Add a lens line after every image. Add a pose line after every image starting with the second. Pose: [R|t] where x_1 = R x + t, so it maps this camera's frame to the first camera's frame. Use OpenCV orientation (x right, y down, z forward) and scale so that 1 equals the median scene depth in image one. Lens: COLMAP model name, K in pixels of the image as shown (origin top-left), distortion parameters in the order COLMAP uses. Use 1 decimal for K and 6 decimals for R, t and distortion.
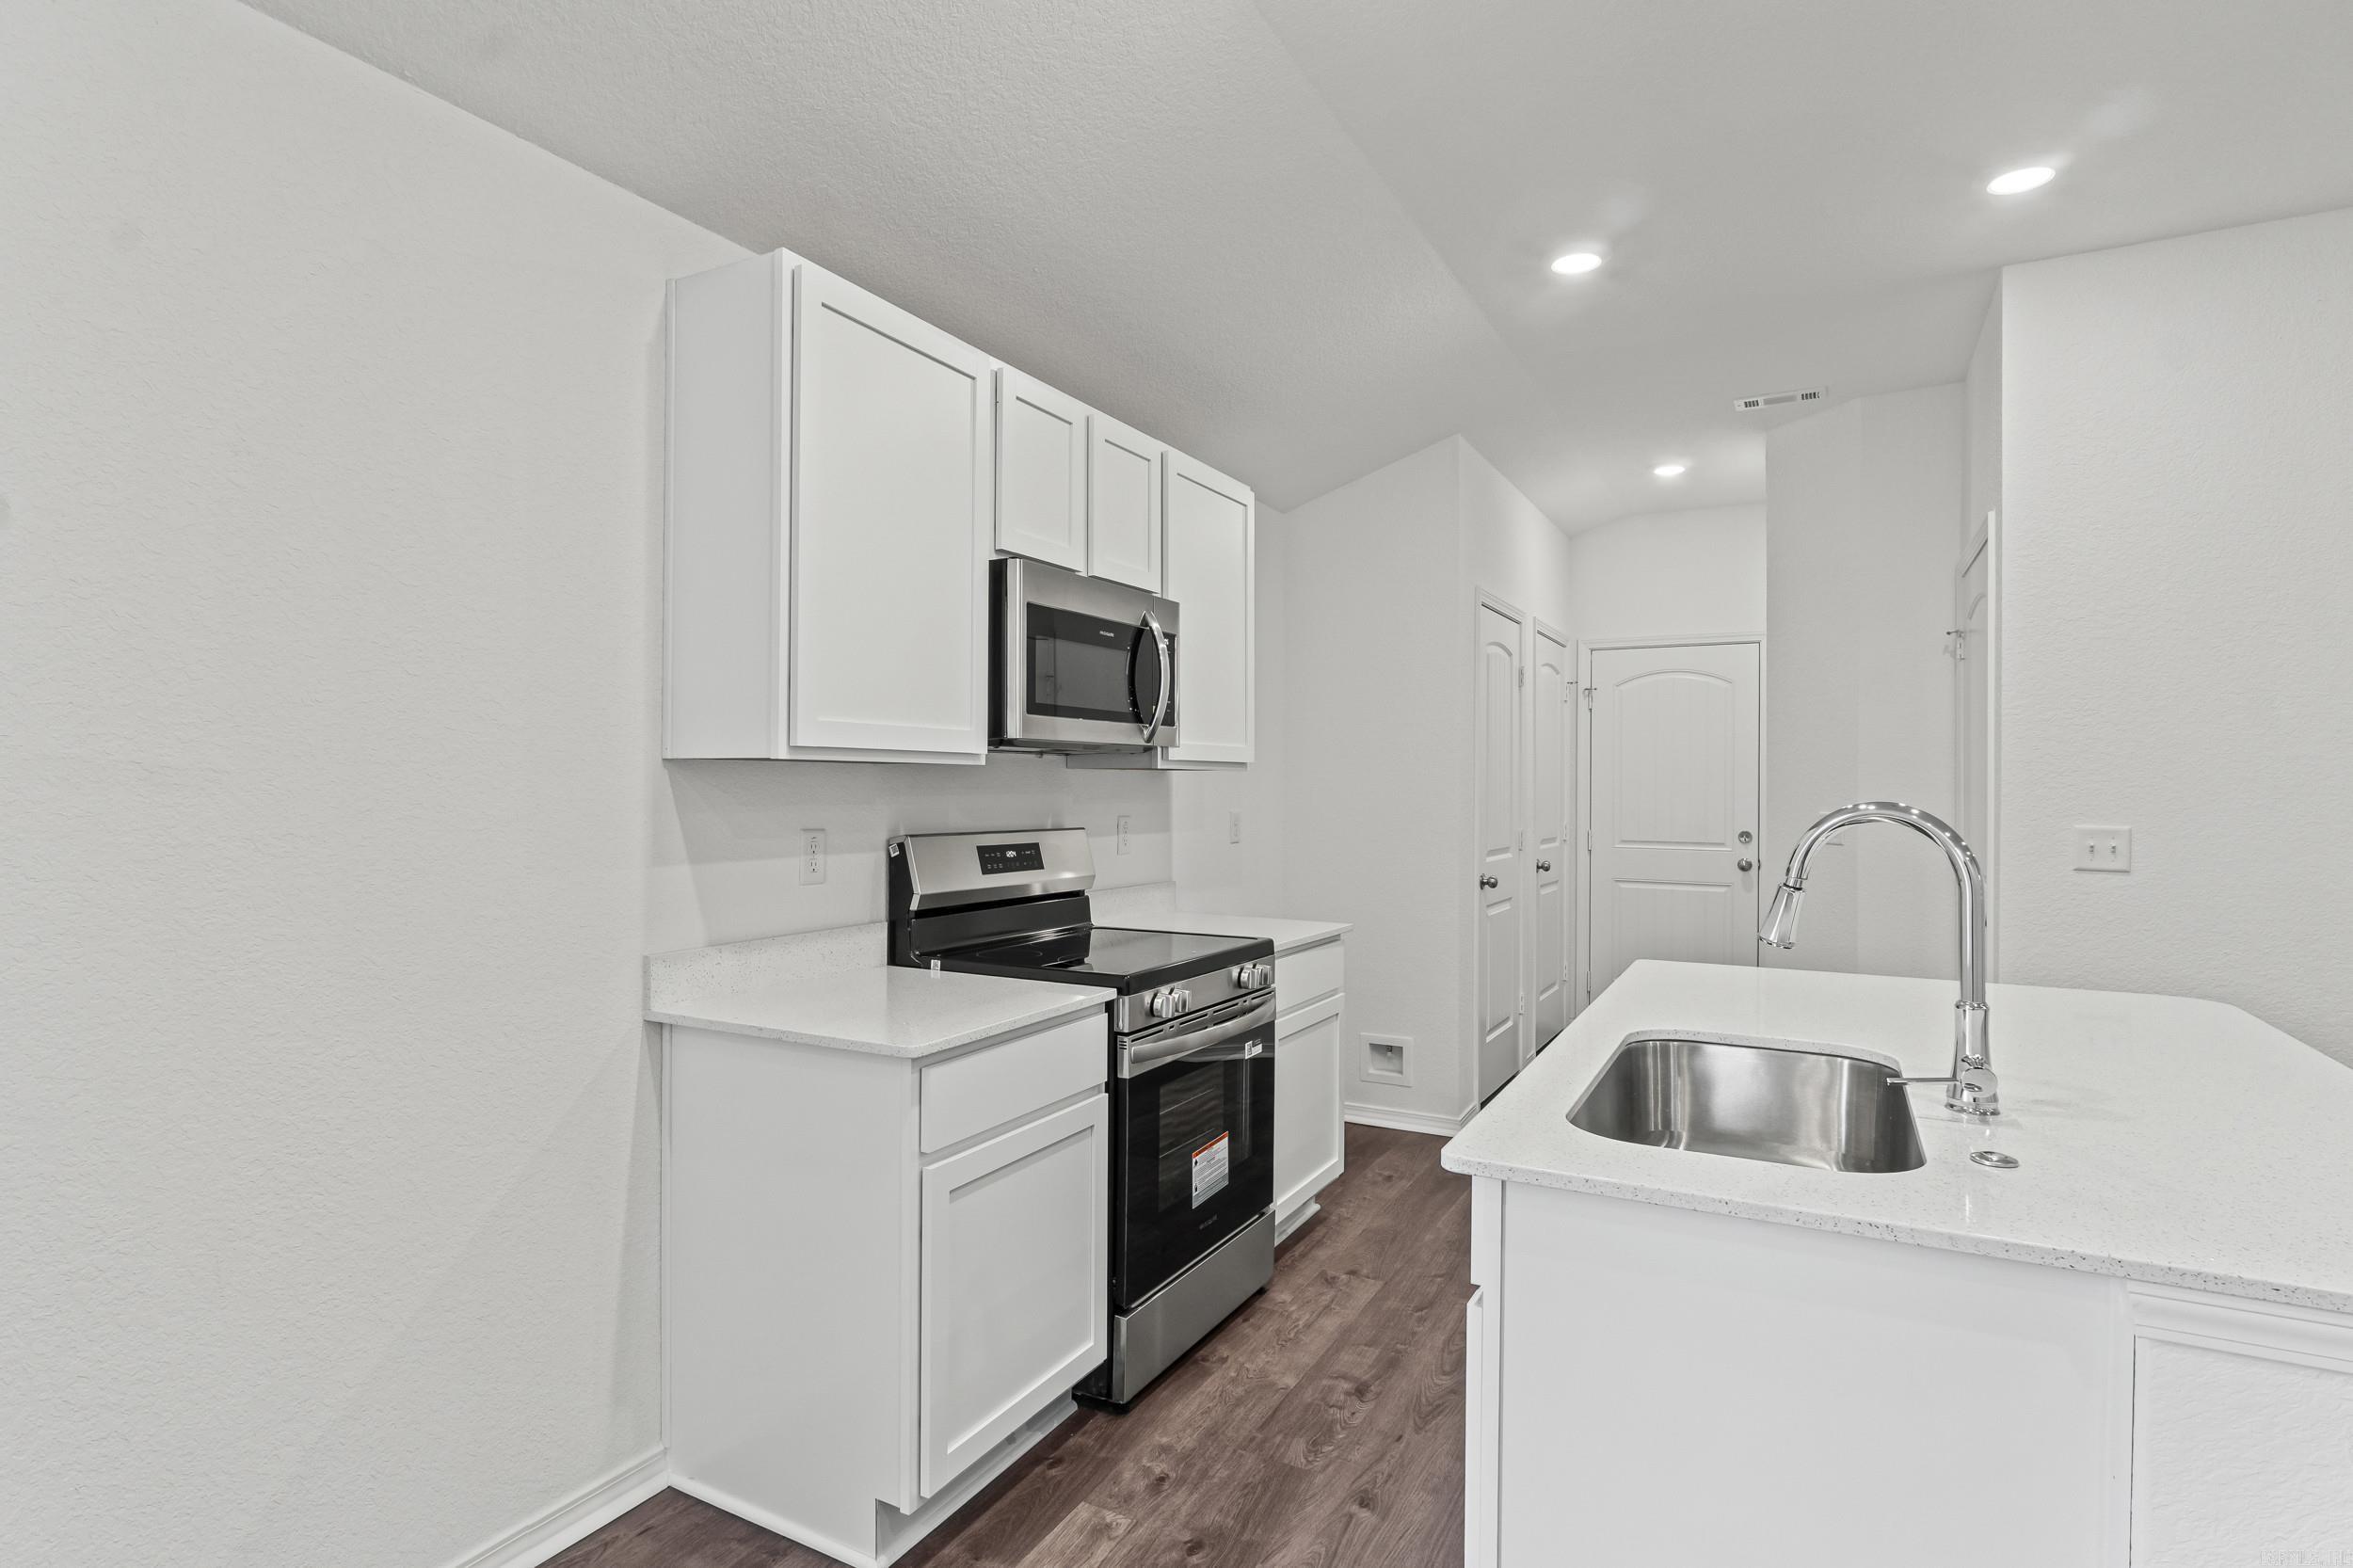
lens RADIAL K [[1198.9, 0, 1159.0], [0, 1198.9, 778.4], [0, 0, 1]] dist [-0.008396, 0.001740]
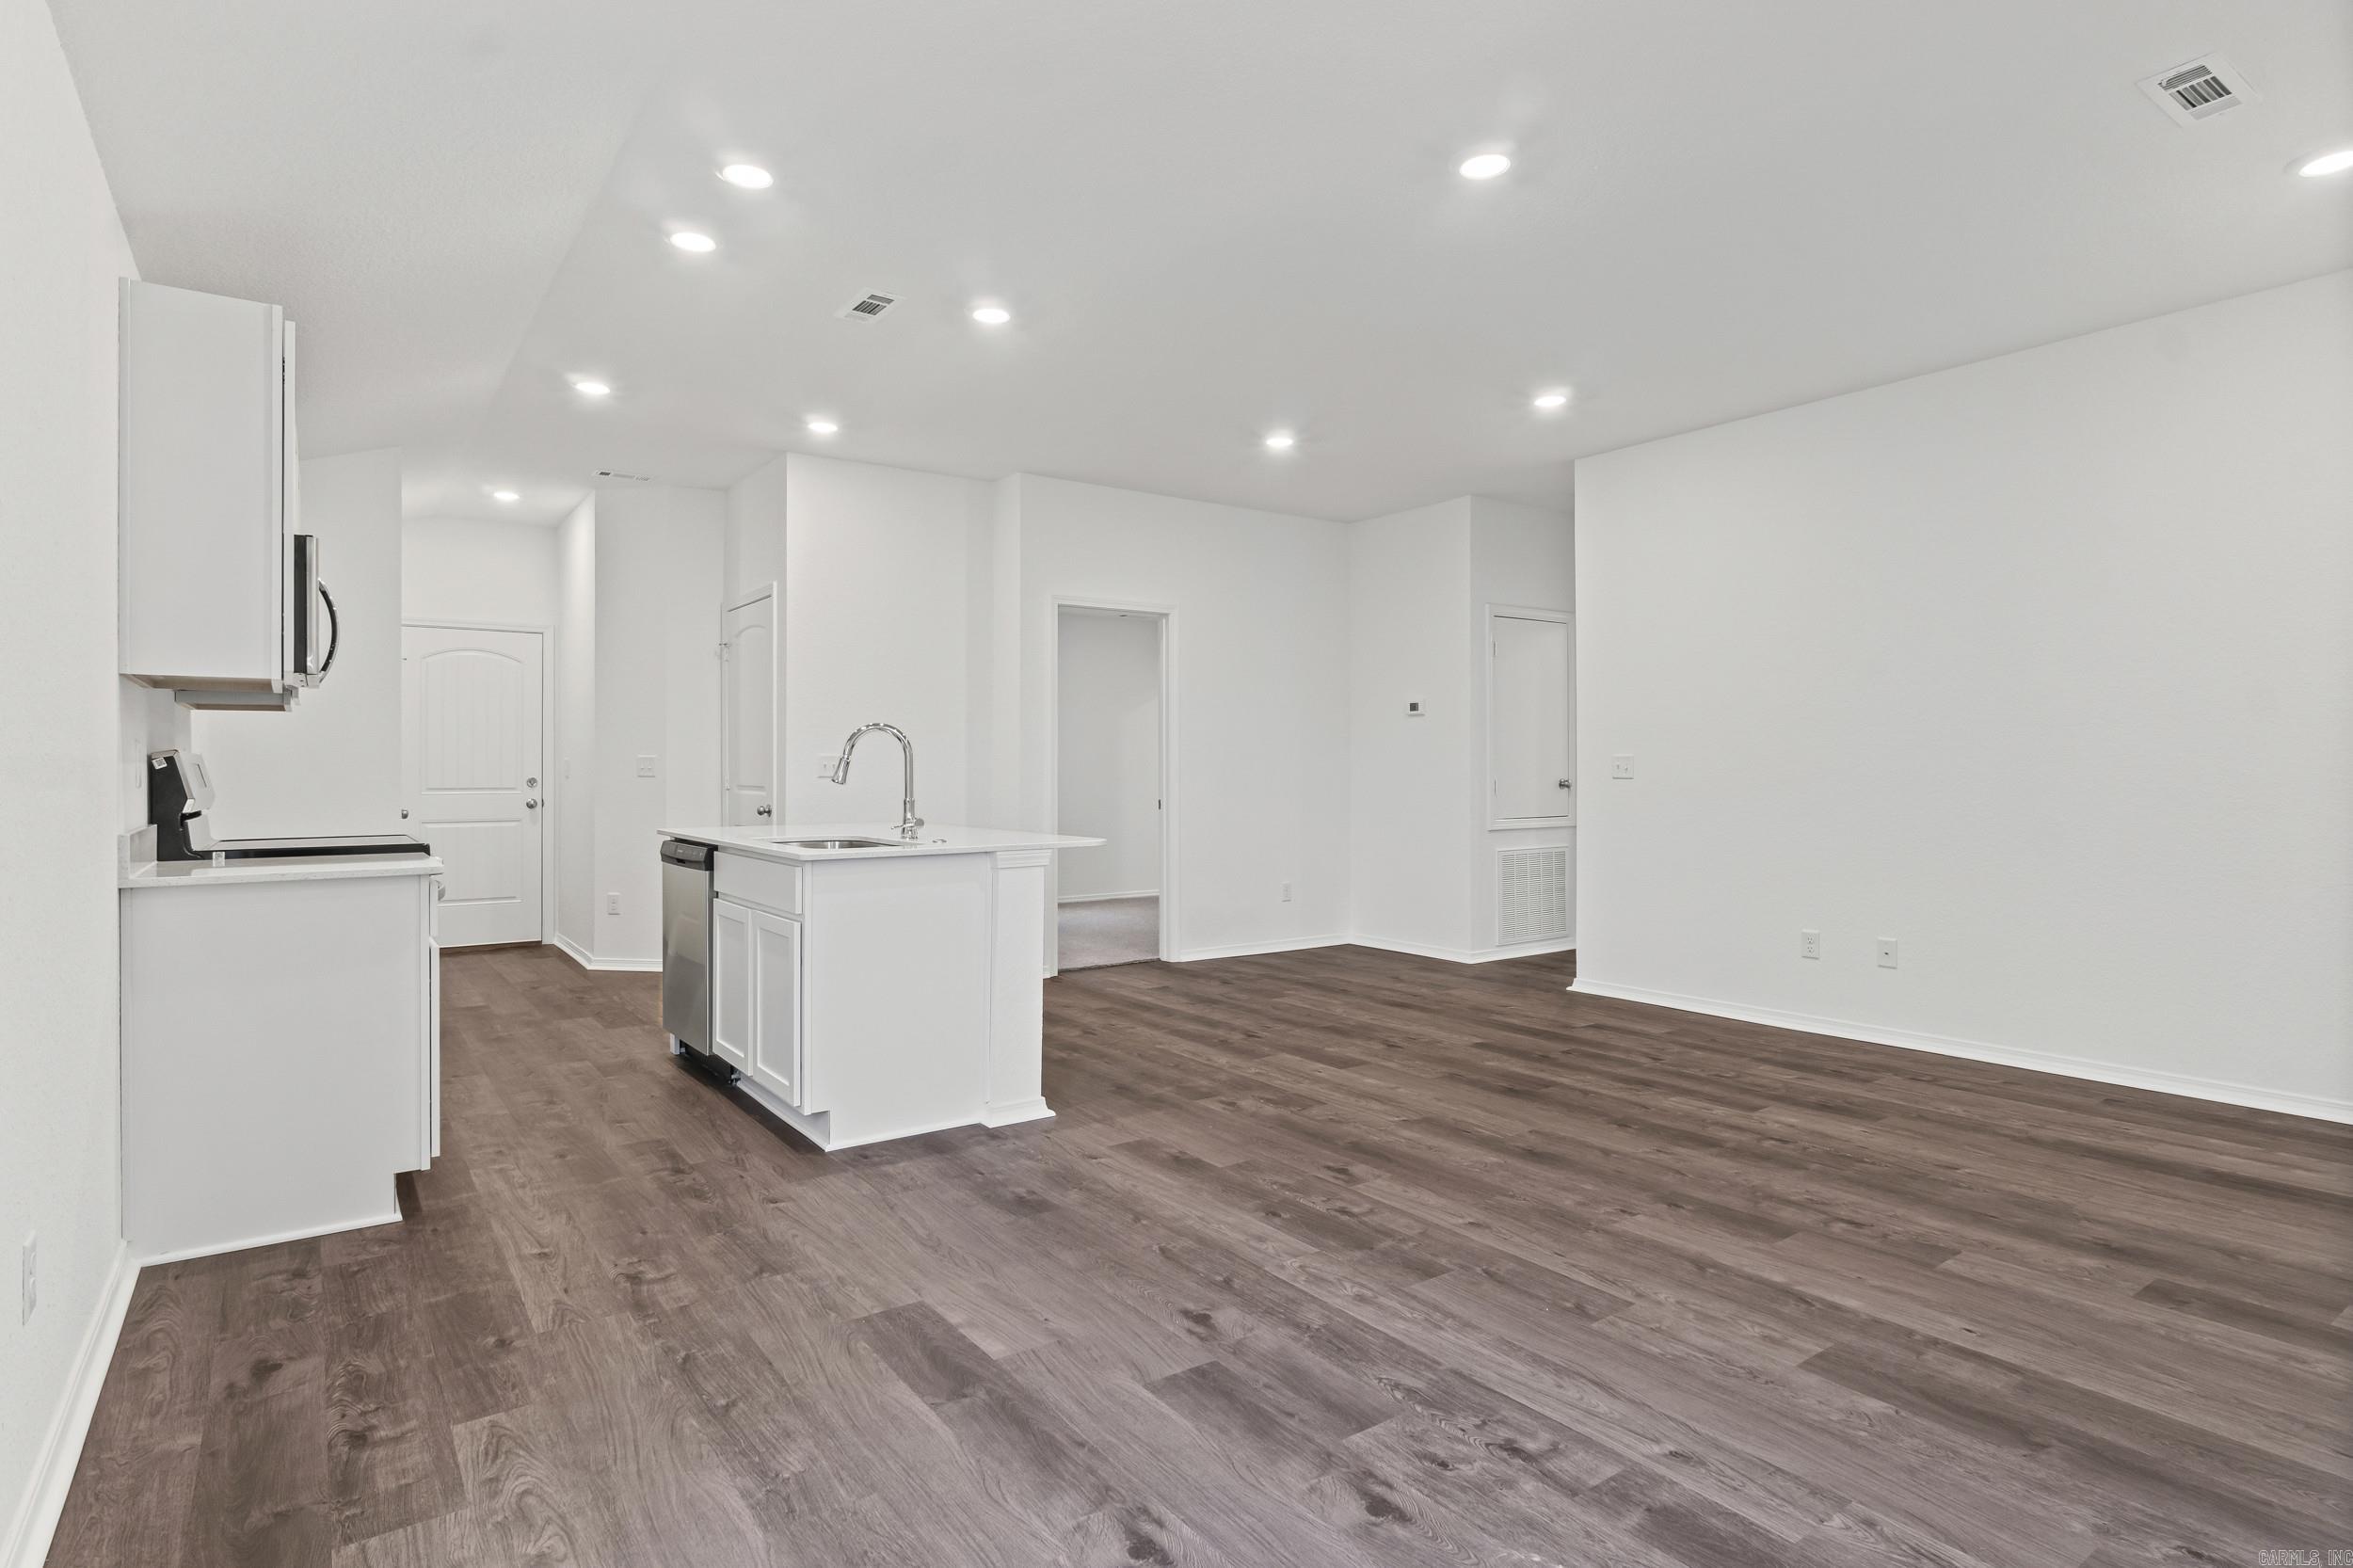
lens RADIAL K [[1210.9, 0, 1149.4], [0, 1210.9, 764.7], [0, 0, 1]] dist [-0.003244, 0.000536]
pose [[0.437943, -0.003961, 0.898994, -0.812198], [0.002302, 0.999992, 0.003284, 0.055923], [-0.899000, 0.000631, 0.437948, -0.359596]]
